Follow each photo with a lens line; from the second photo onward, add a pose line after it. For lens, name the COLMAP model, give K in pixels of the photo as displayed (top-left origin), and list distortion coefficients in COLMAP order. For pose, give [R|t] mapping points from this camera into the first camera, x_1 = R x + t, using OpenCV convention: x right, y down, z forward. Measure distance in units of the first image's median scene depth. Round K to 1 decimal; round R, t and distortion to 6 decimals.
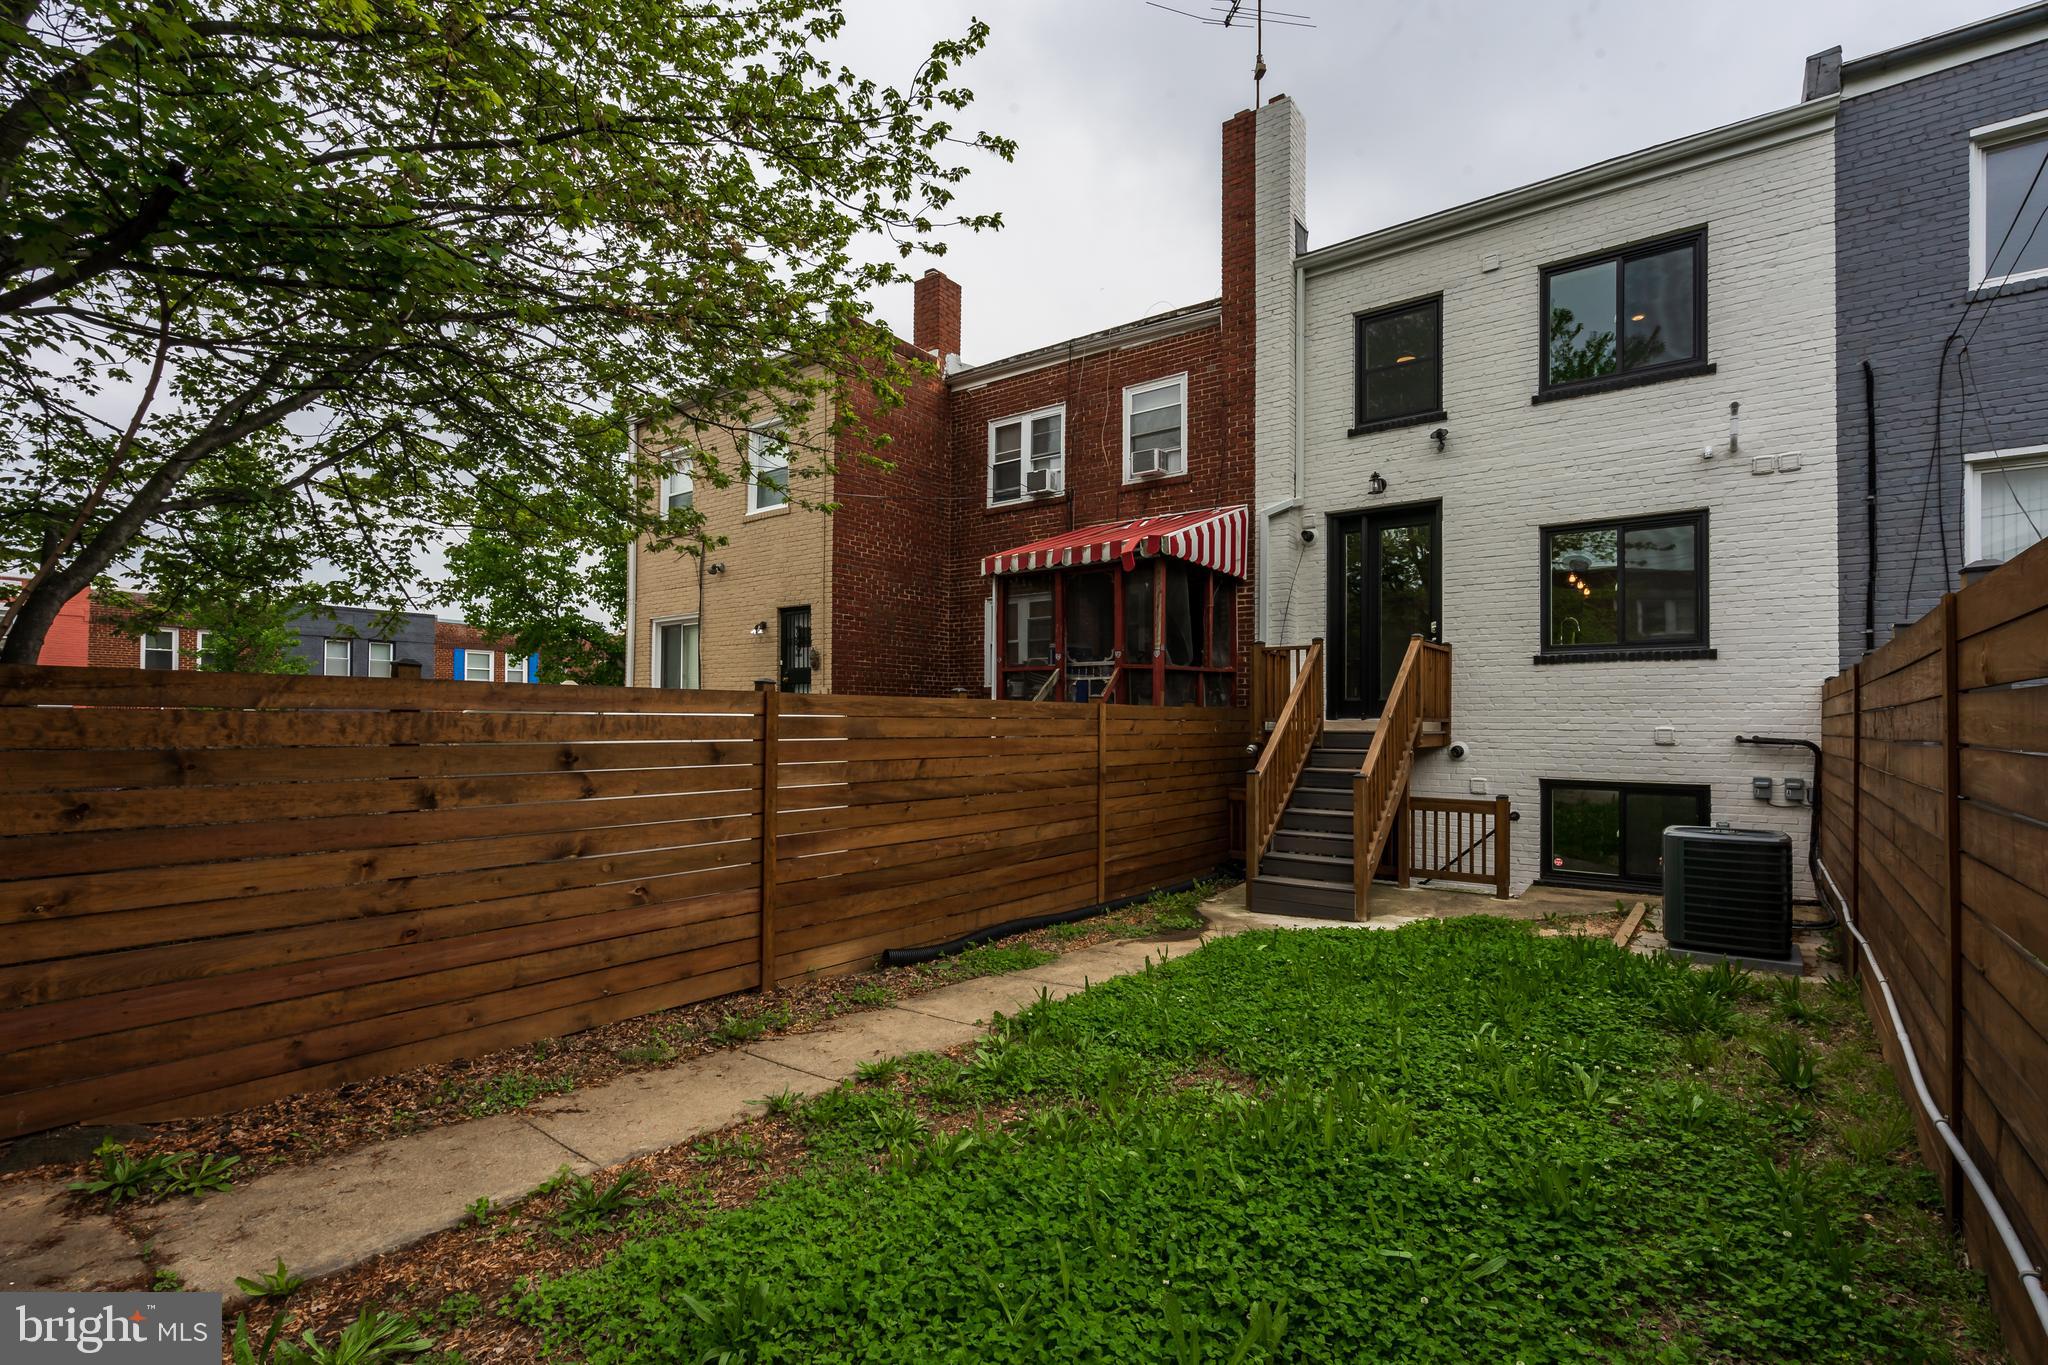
lens RADIAL K [[1024.2, 0, 991.5], [0, 1024.2, 708.2], [0, 0, 1]] dist [0.003211, 0.002838]
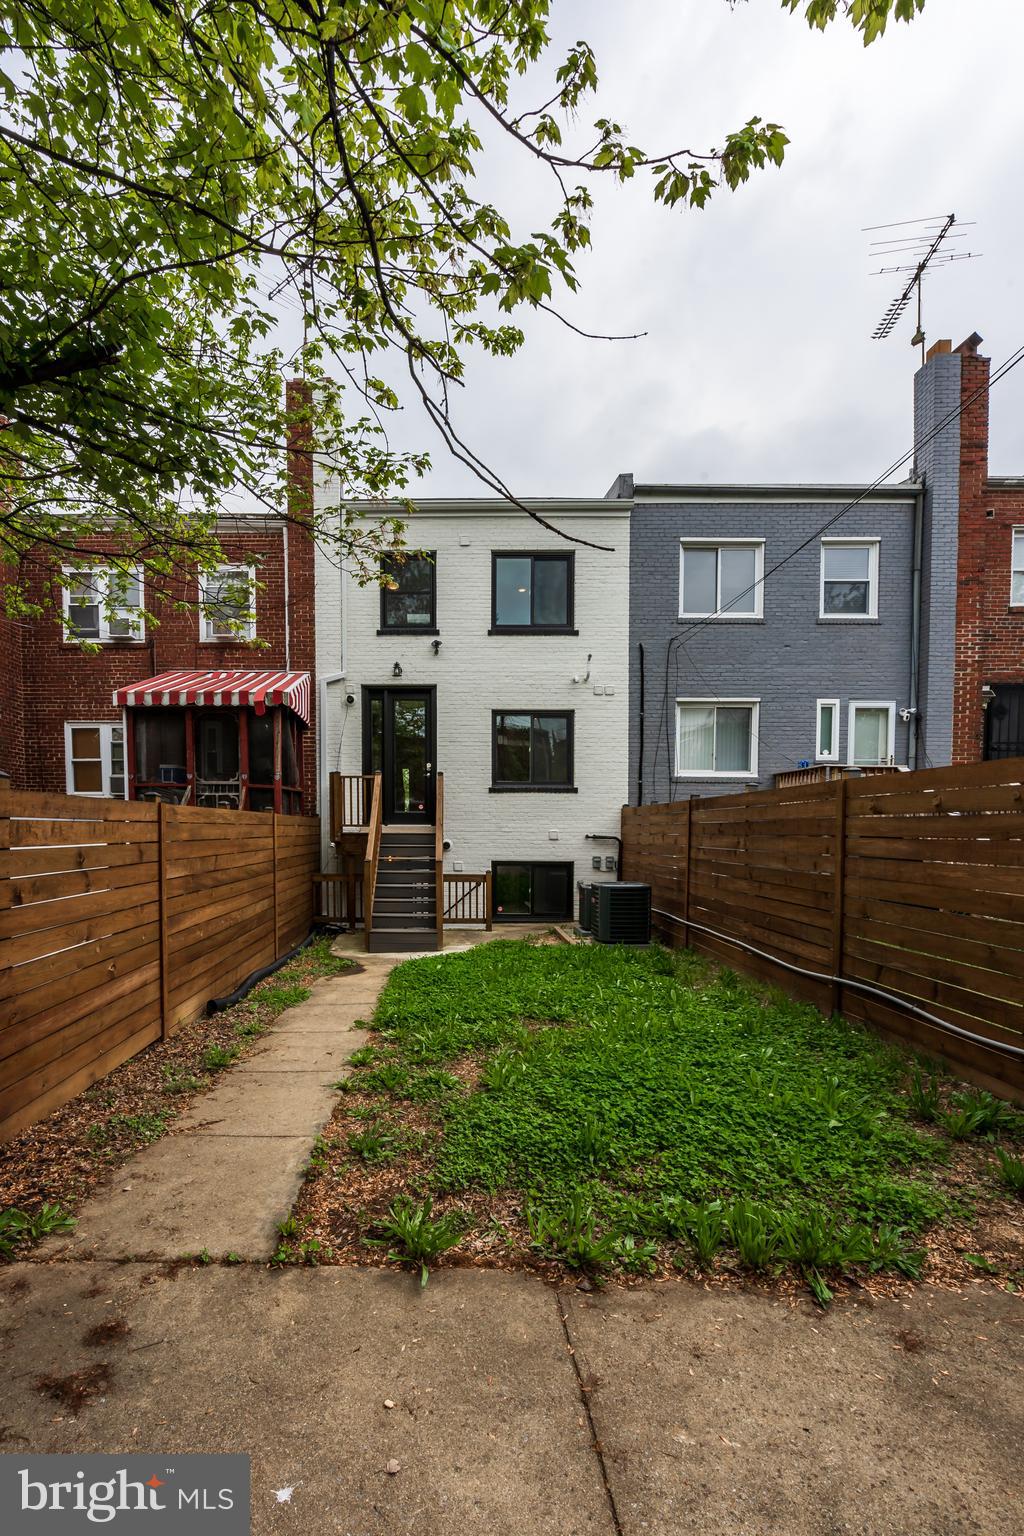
lens RADIAL K [[768.2, 0, 479.5], [0, 768.2, 883.7], [0, 0, 1]] dist [0.003211, 0.002838]
pose [[0.780316, -0.047010, 0.623616, -0.292141], [-0.008762, 0.996251, 0.086064, -0.001994], [-0.625324, -0.072622, 0.776979, 0.011996]]
